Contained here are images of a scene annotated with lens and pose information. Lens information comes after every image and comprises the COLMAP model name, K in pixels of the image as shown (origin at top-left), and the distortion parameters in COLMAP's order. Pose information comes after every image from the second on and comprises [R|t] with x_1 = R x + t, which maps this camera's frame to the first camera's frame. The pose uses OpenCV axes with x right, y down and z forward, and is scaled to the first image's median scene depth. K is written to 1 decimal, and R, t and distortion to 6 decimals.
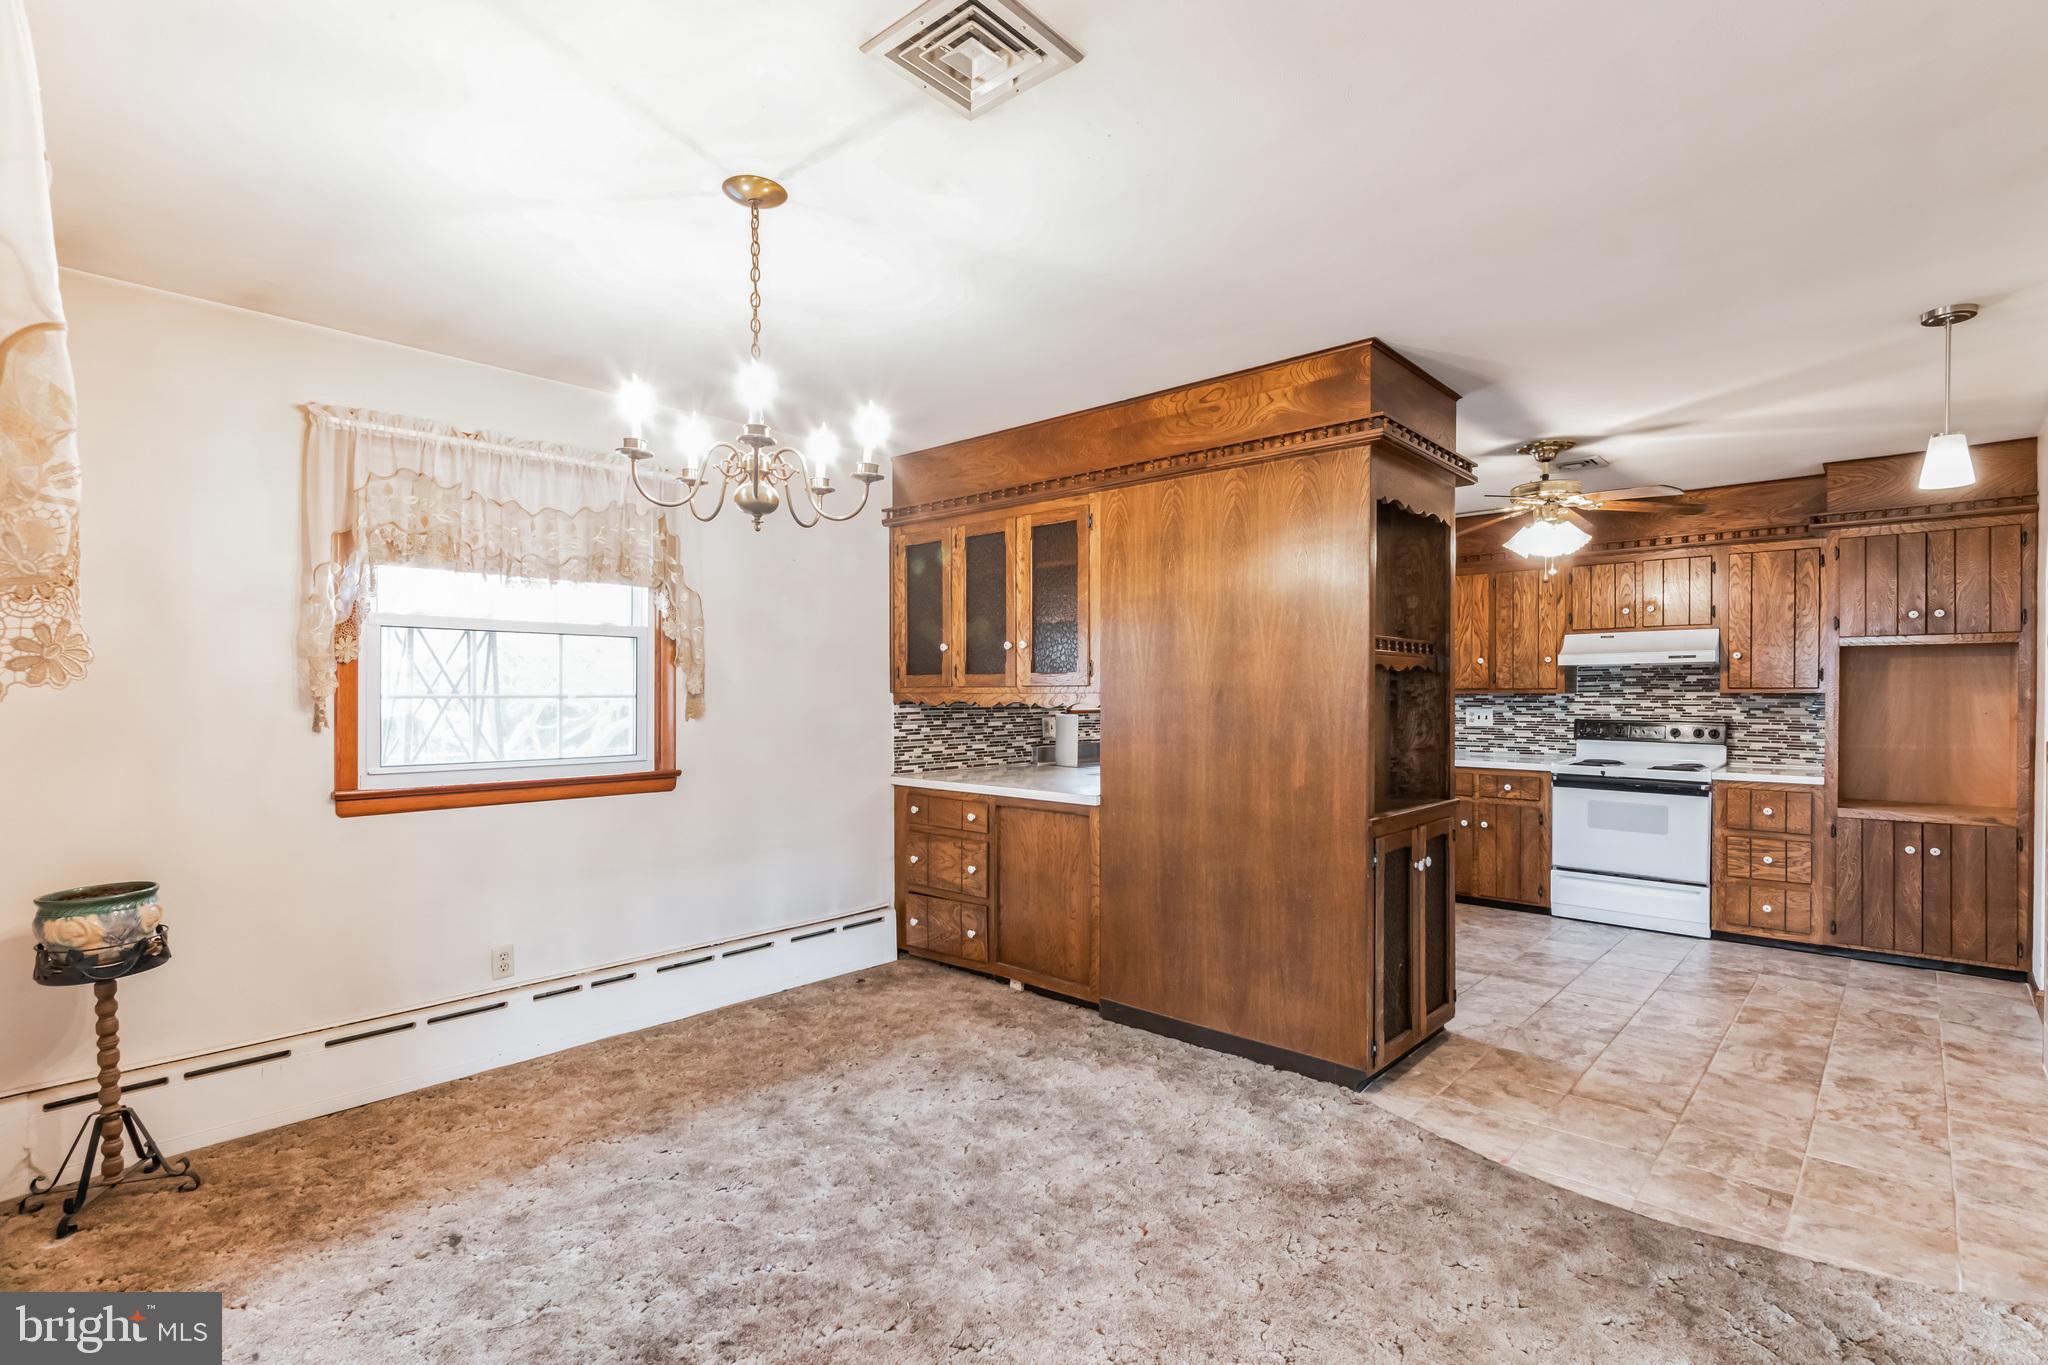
lens RADIAL K [[969.9, 0, 1019.2], [0, 969.9, 694.2], [0, 0, 1]] dist [0.011861, -0.009870]
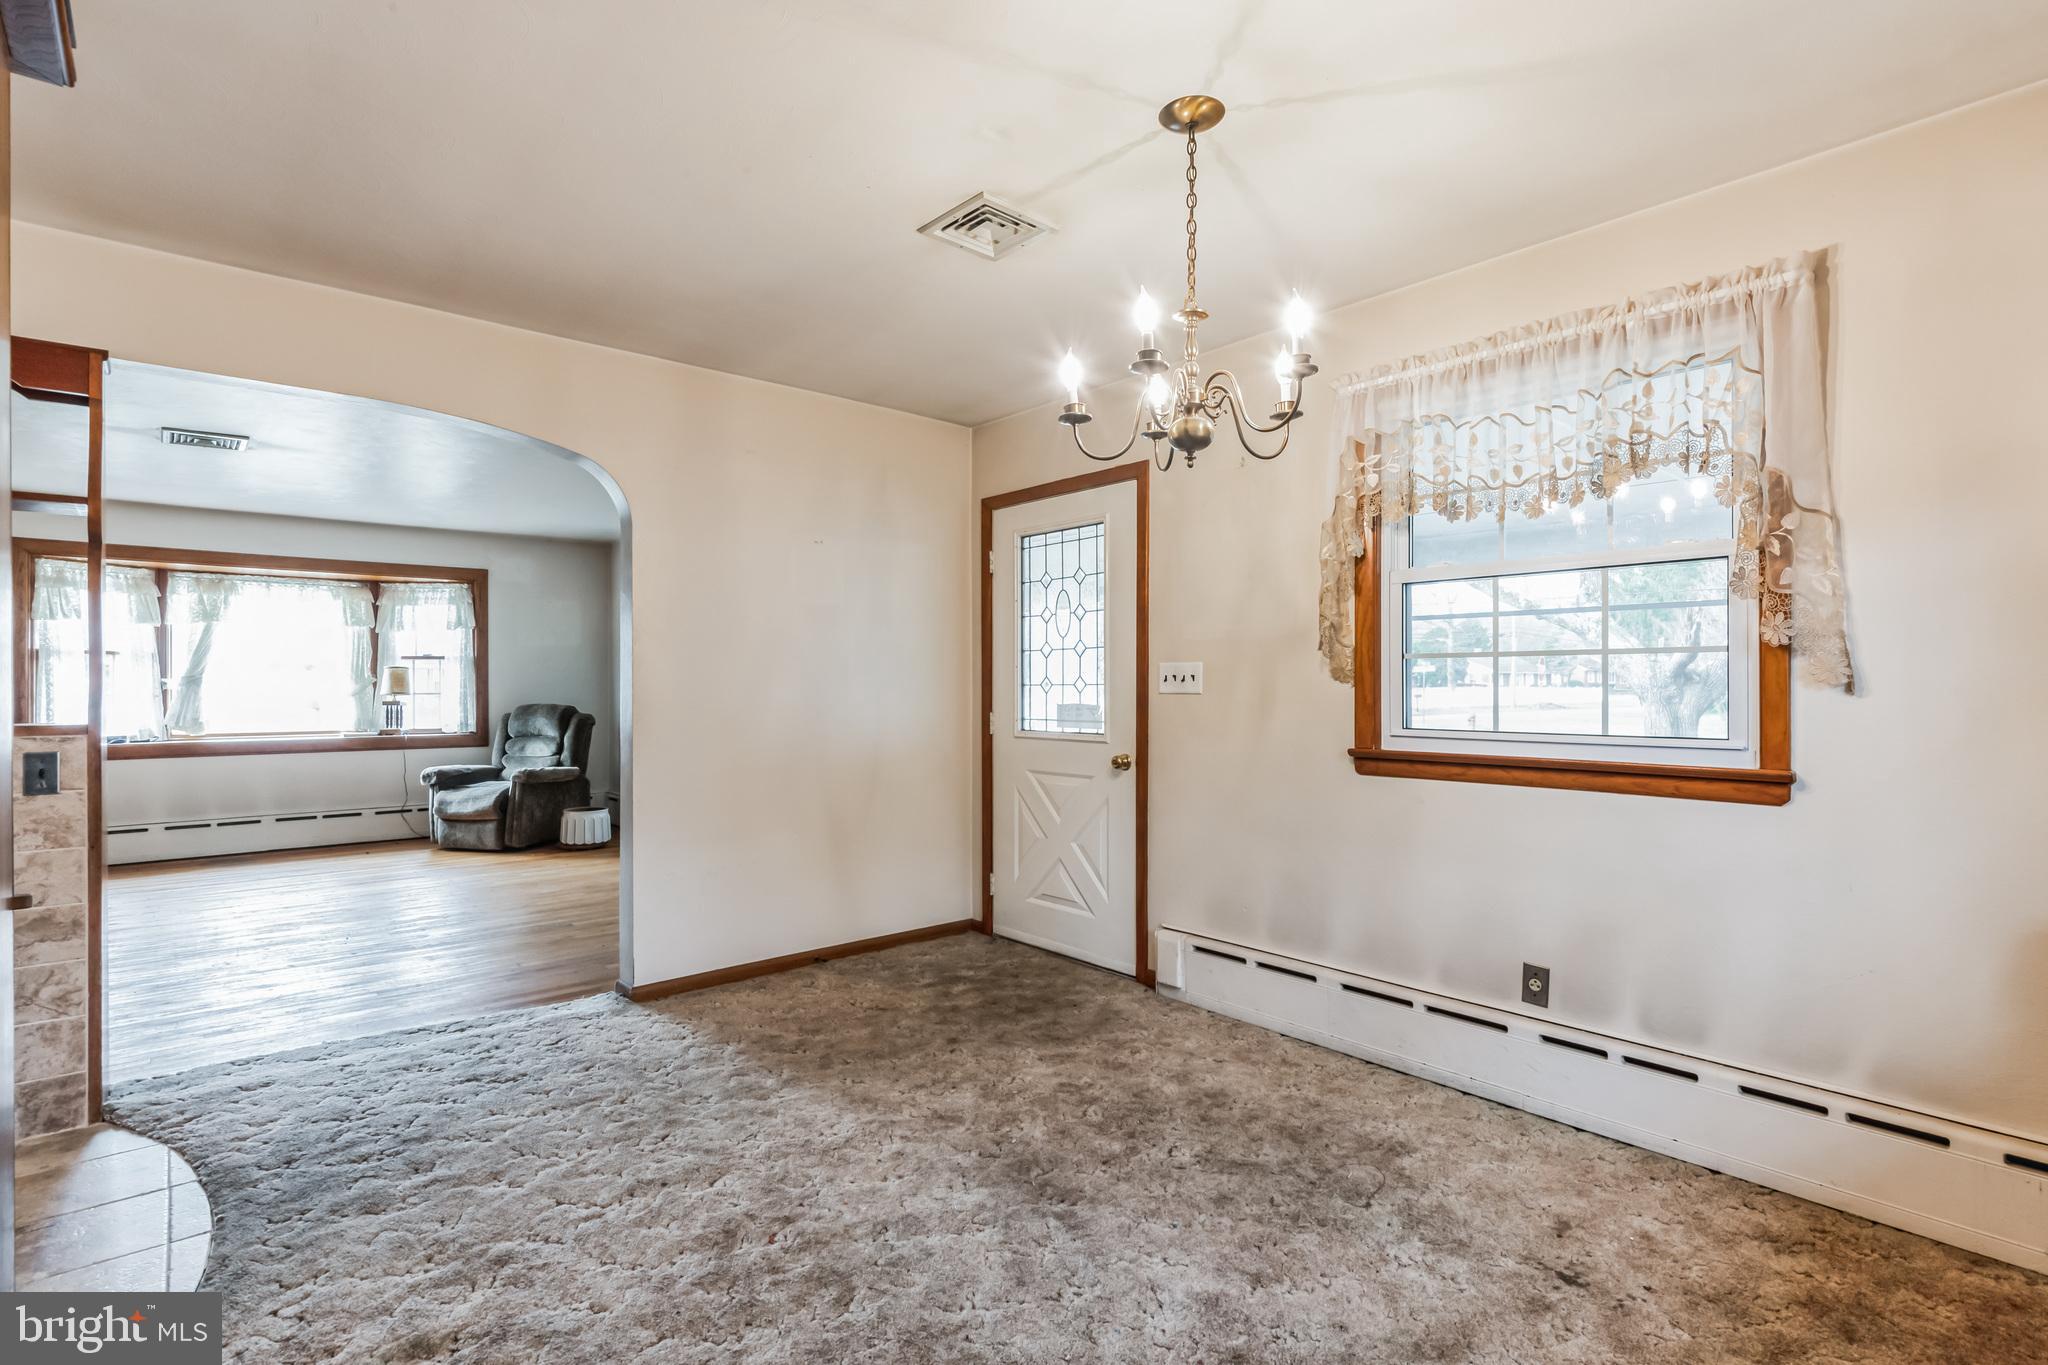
lens RADIAL K [[969.9, 0, 1009.5], [0, 969.9, 683.9], [0, 0, 1]] dist [0.011861, -0.009870]
pose [[-0.992026, 0.002026, 0.126018, -0.107688], [0.002280, 0.999996, 0.001873, 0.023115], [-0.126013, 0.002146, -0.992026, 1.006815]]
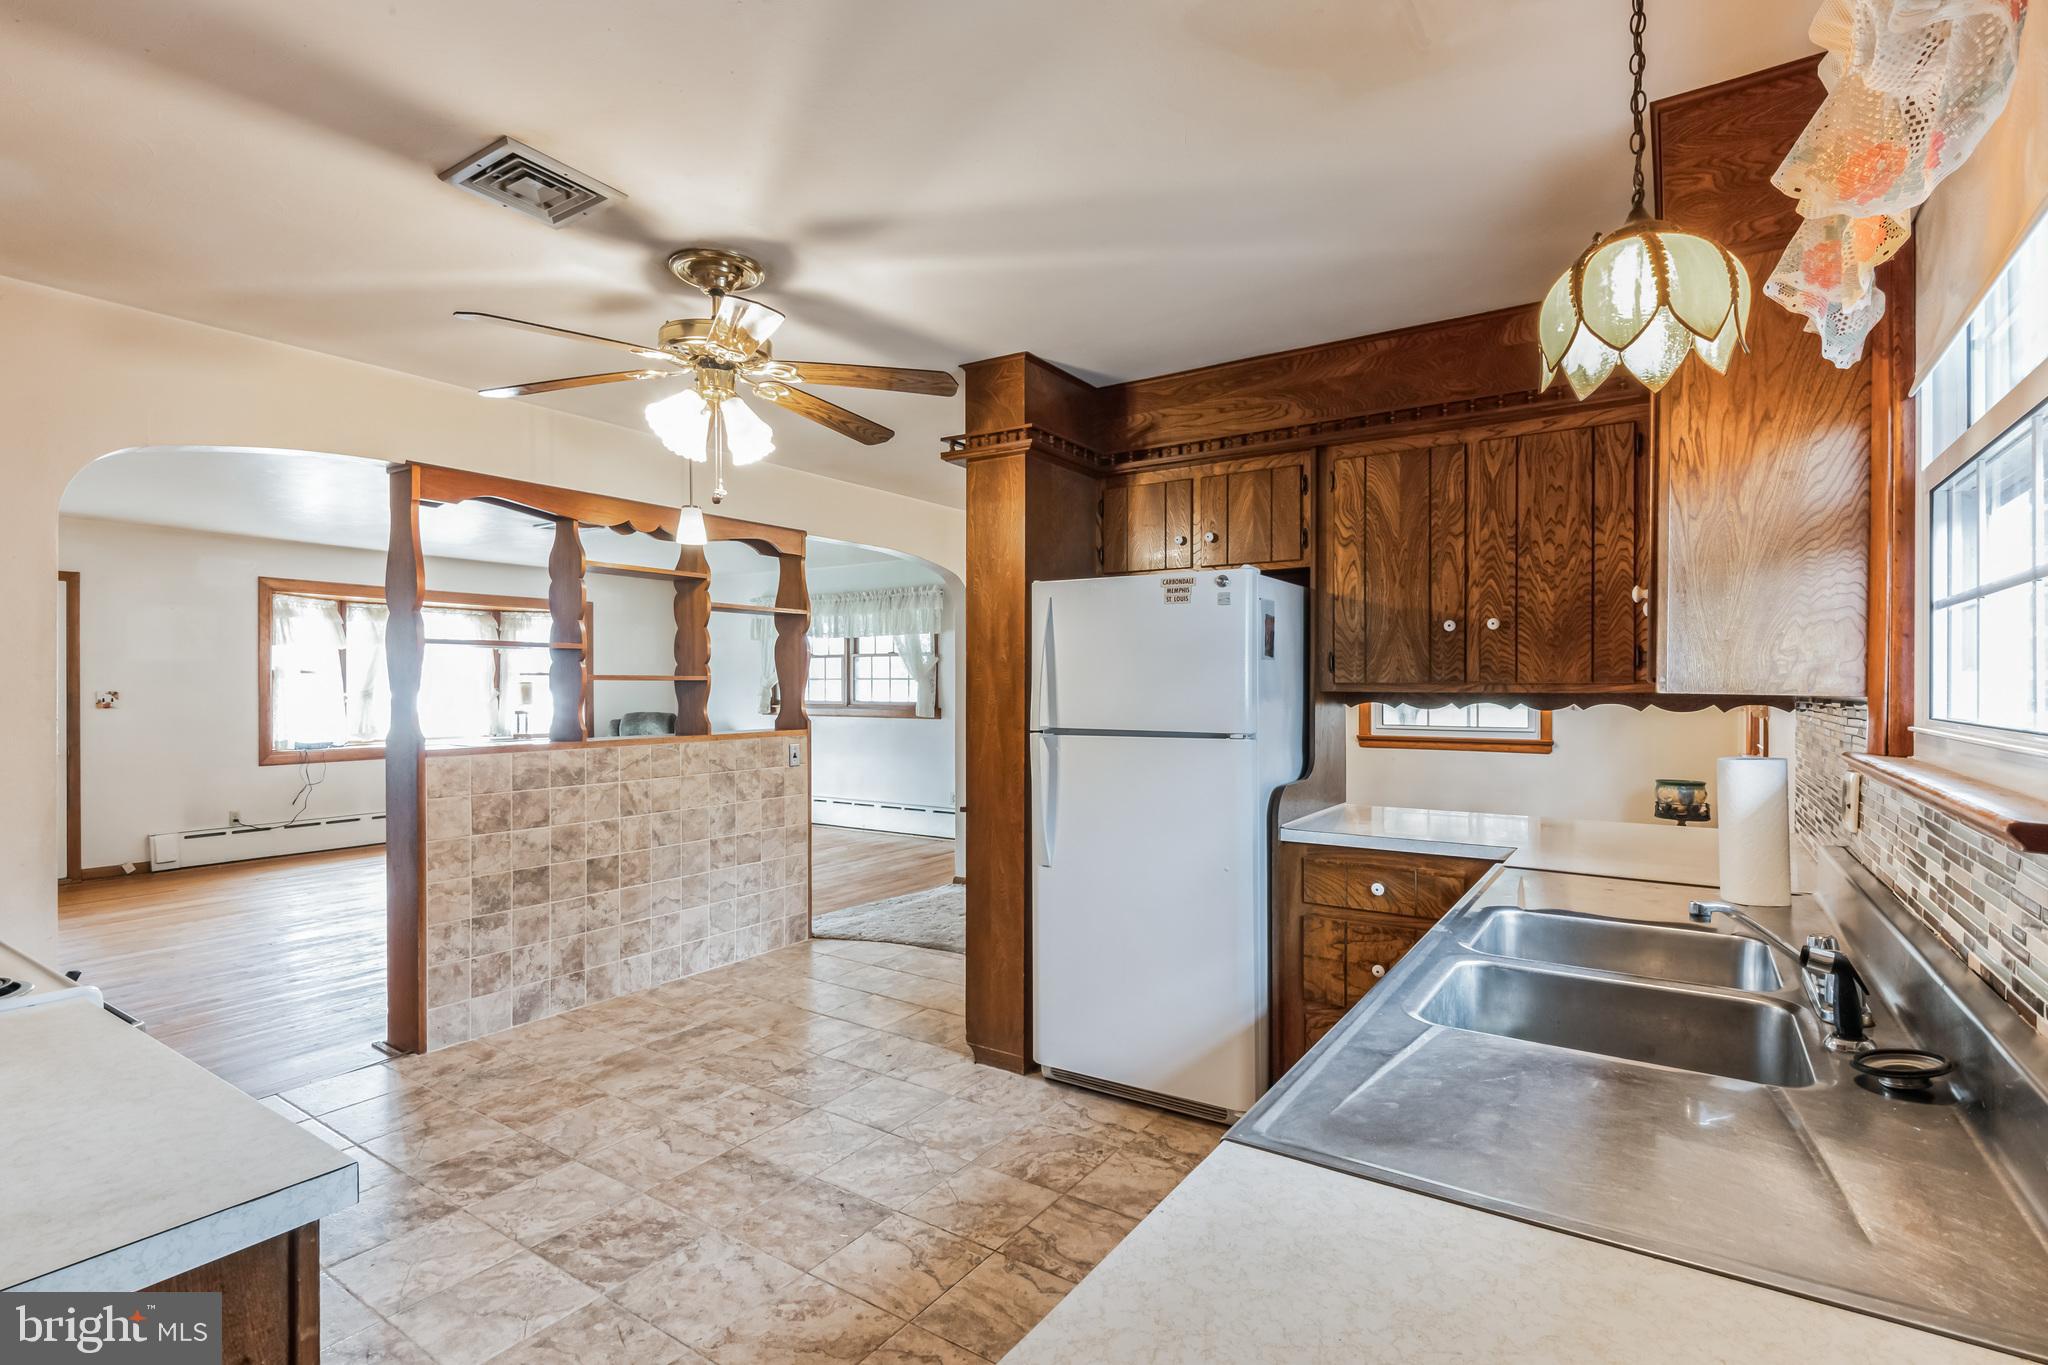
lens RADIAL K [[969.9, 0, 1017.6], [0, 969.9, 687.1], [0, 0, 1]] dist [0.011861, -0.009870]
pose [[-0.989960, 0.000080, -0.141349, 0.458481], [-0.000557, 0.999990, 0.004464, -0.007279], [0.141348, 0.004497, -0.989950, 1.656314]]
